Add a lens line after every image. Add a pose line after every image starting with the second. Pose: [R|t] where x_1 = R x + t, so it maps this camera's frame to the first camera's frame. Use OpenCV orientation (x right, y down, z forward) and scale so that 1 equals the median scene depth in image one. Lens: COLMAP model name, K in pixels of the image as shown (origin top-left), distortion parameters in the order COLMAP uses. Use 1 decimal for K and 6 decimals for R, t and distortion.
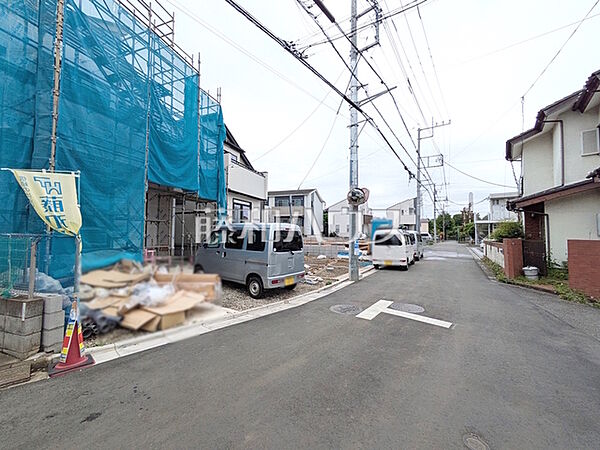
lens RADIAL K [[241.0, 0, 298.6], [0, 241.0, 224.8], [0, 0, 1]] dist [0.009270, -0.001895]
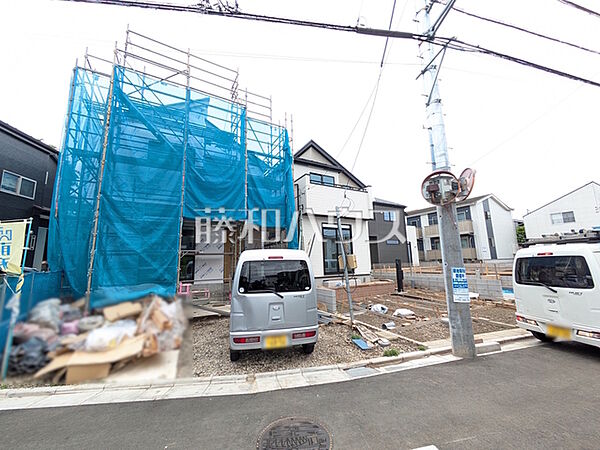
lens RADIAL K [[241.0, 0, 287.1], [0, 241.0, 224.3], [0, 0, 1]] dist [0.009270, -0.001895]
pose [[0.754787, -0.131921, -0.642567, 0.403090], [0.057479, 0.989102, -0.135549, 0.018321], [0.653446, 0.065377, 0.754144, 0.495310]]
